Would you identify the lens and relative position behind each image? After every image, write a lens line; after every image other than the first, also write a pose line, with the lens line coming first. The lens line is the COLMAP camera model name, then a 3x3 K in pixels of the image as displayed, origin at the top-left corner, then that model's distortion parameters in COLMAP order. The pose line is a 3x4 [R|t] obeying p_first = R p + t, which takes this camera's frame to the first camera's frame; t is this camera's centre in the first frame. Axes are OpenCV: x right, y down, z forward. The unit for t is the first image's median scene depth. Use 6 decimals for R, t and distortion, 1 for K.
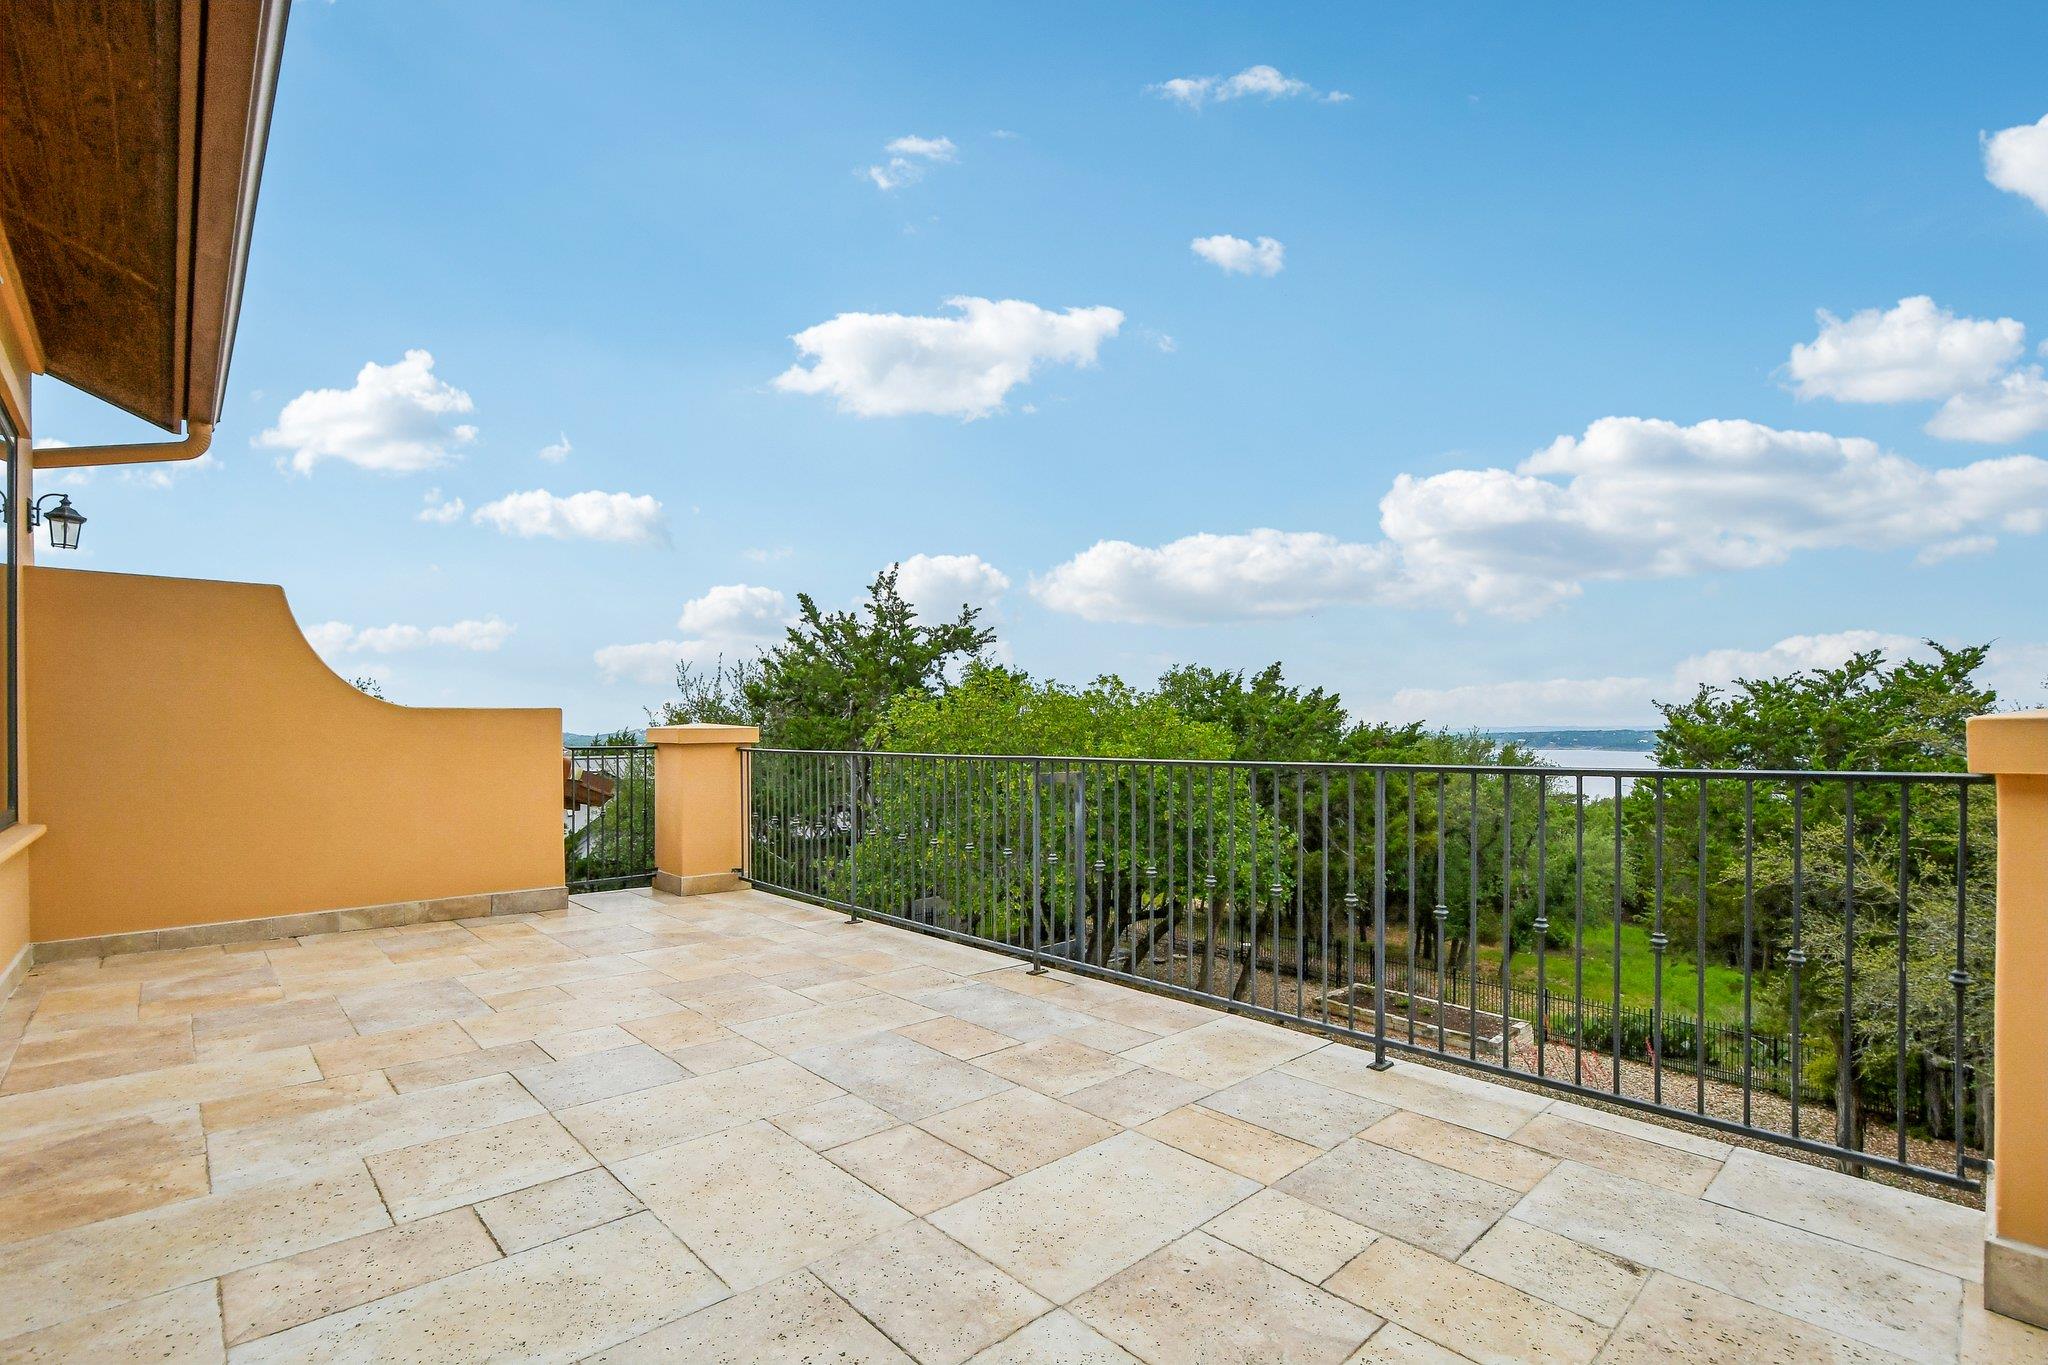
lens RADIAL K [[904.3, 0, 1006.9], [0, 904.3, 747.1], [0, 0, 1]] dist [0.012316, 0.000035]
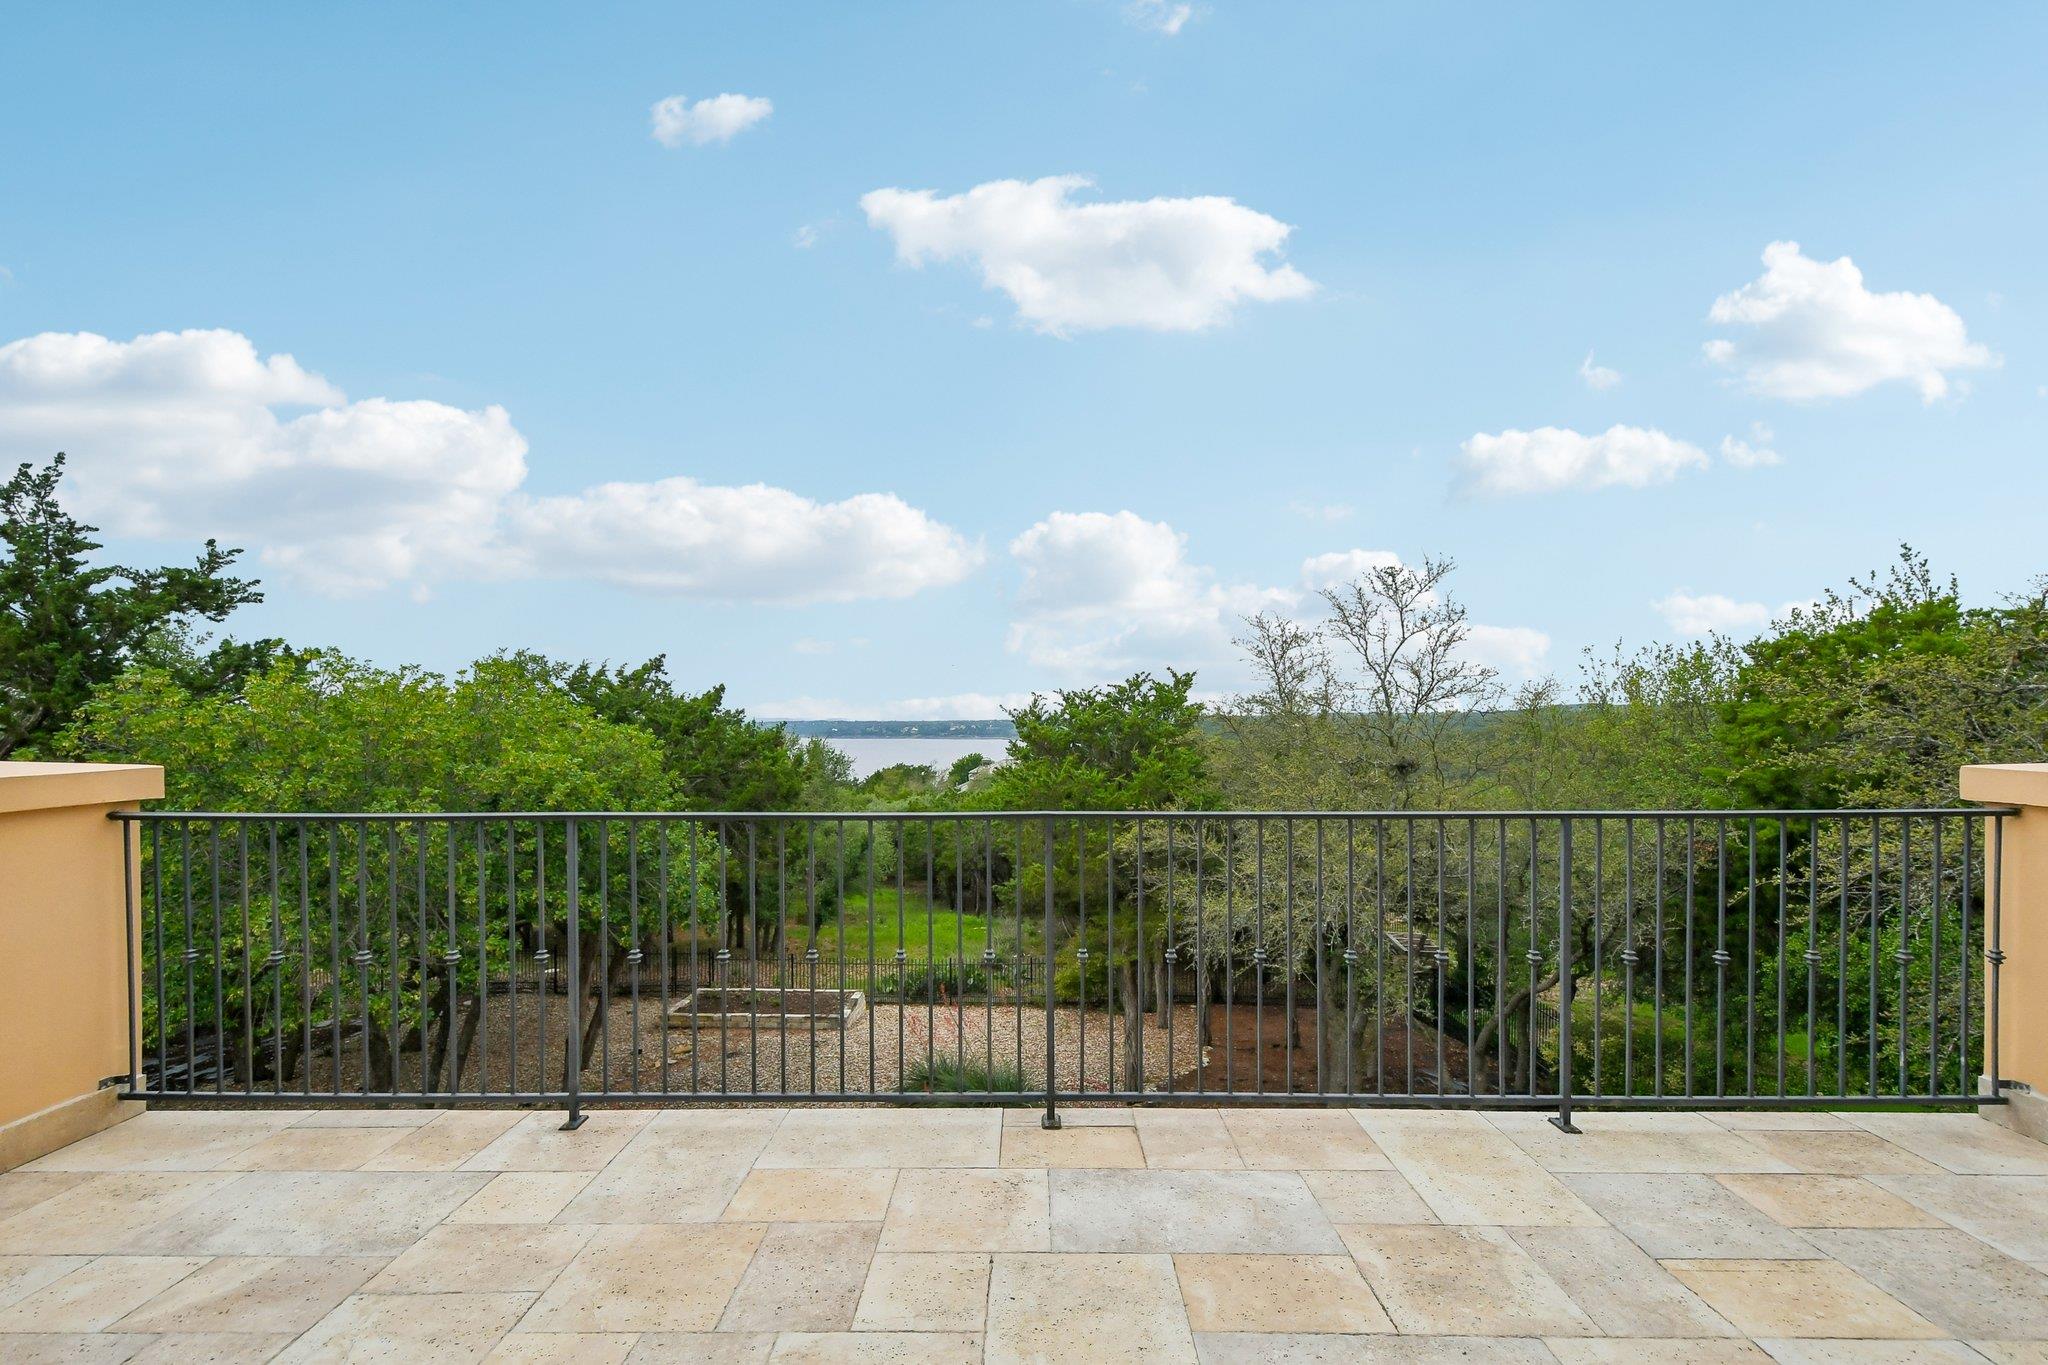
lens RADIAL K [[904.3, 0, 1019.7], [0, 904.3, 729.6], [0, 0, 1]] dist [0.012316, 0.000035]
pose [[0.691274, -0.007675, 0.722552, -0.118935], [0.014087, 0.999897, -0.002856, -0.012626], [-0.722455, 0.012152, 0.691311, 0.130927]]
